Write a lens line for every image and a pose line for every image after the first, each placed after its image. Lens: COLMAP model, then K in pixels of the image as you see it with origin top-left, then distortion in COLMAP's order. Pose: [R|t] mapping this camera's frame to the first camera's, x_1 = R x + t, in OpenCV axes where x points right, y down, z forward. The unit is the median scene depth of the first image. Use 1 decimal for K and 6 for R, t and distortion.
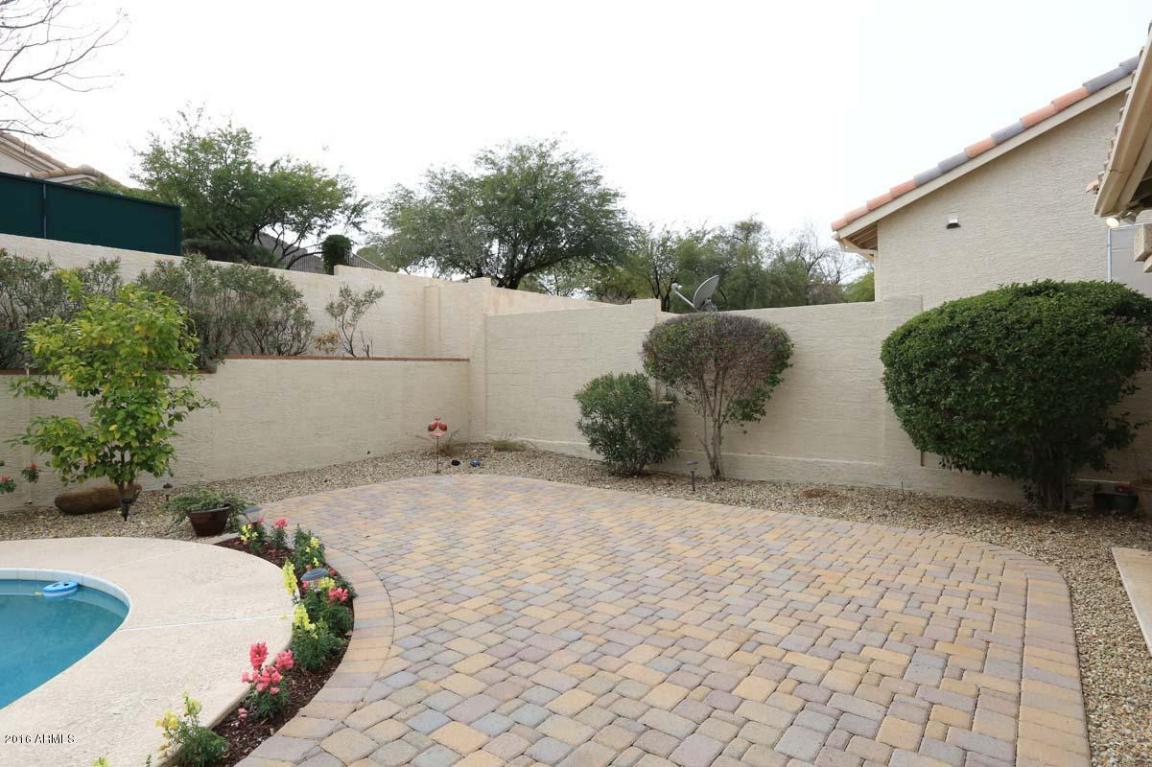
lens RADIAL K [[625.7, 0, 574.1], [0, 625.7, 376.1], [0, 0, 1]] dist [-0.072219, -0.000282]
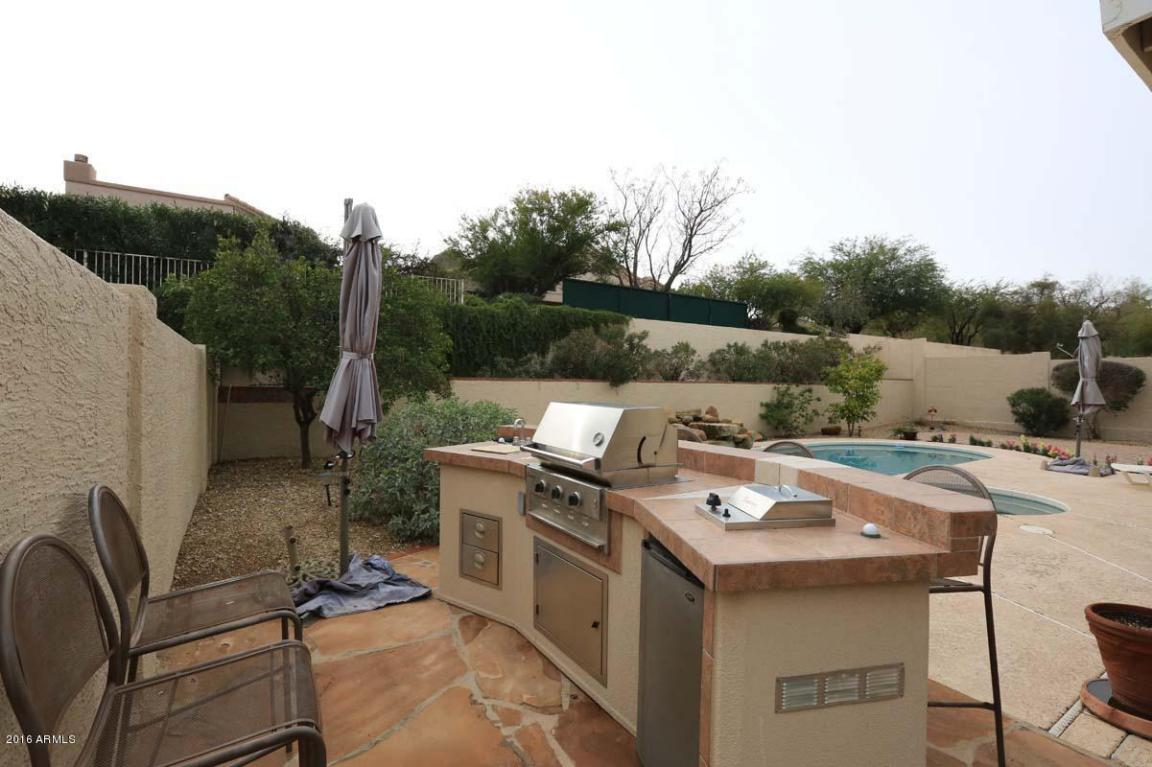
lens RADIAL K [[526.9, 0, 579.5], [0, 526.9, 387.6], [0, 0, 1]] dist [-0.024817, 0.003951]
pose [[0.938095, 0.017208, -0.345950, -0.763426], [-0.018076, 0.999836, 0.000717, 0.021780], [0.345905, 0.005581, 0.938253, -1.185456]]
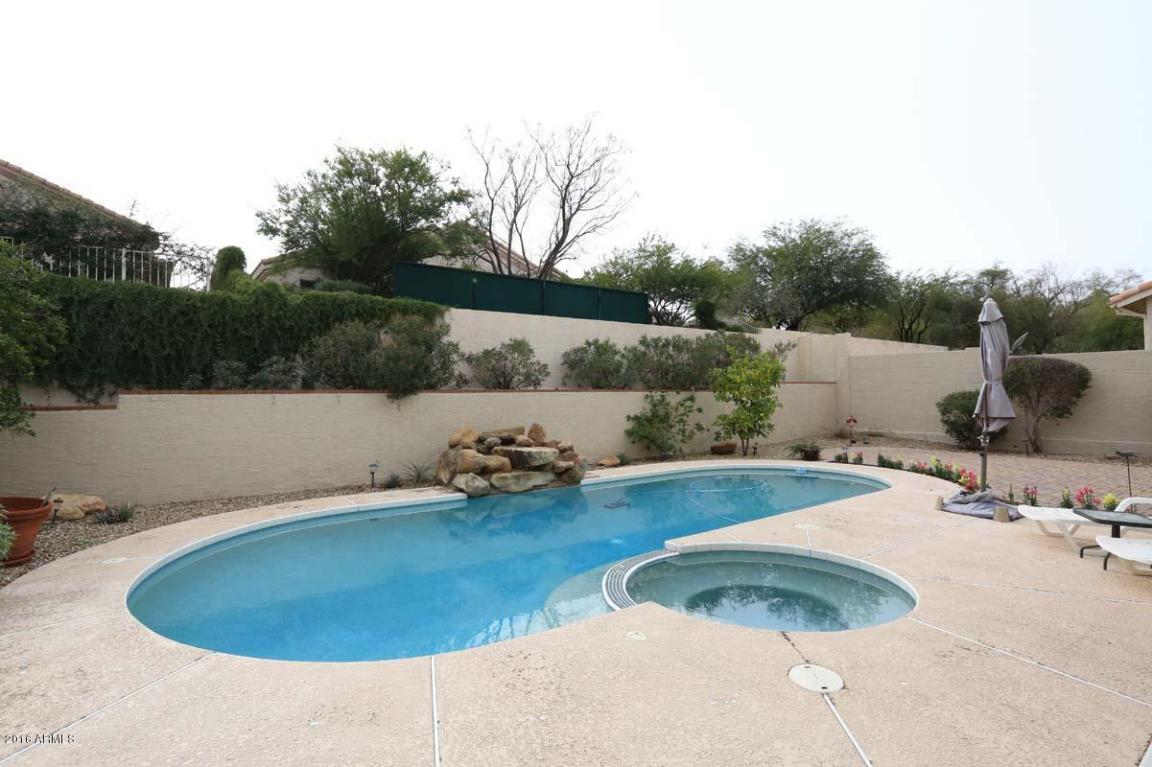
lens RADIAL K [[571.4, 0, 573.4], [0, 571.4, 387.4], [0, 0, 1]] dist [-0.031109, 0.003694]
pose [[0.957346, 0.000302, -0.288943, -0.521451], [-0.003708, 0.999930, -0.011241, 0.007154], [0.288920, 0.011833, 0.957280, -0.822902]]
